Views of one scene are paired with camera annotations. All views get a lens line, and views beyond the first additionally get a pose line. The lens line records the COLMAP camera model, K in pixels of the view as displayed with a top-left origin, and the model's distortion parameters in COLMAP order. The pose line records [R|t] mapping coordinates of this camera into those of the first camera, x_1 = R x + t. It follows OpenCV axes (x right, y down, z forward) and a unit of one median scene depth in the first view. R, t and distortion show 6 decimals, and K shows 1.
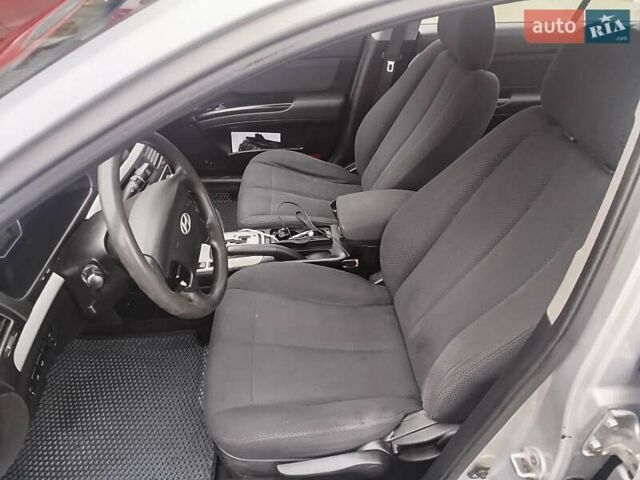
lens RADIAL K [[452.3, 0, 318.2], [0, 452.3, 240.0], [0, 0, 1]] dist [0.004619, 0.009585]
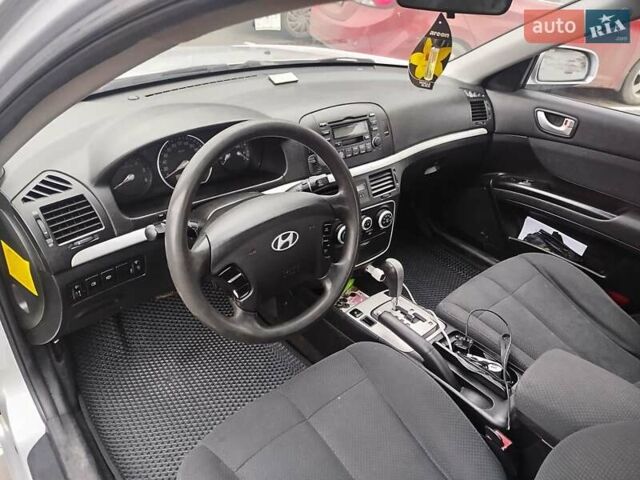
lens RADIAL K [[452.3, 0, 318.2], [0, 452.3, 240.0], [0, 0, 1]] dist [0.004619, 0.009585]
pose [[0.616966, 0.469666, -0.631480, 0.123602], [-0.552089, 0.830128, 0.078012, -0.061553], [0.560848, 0.300502, 0.771458, 0.179153]]
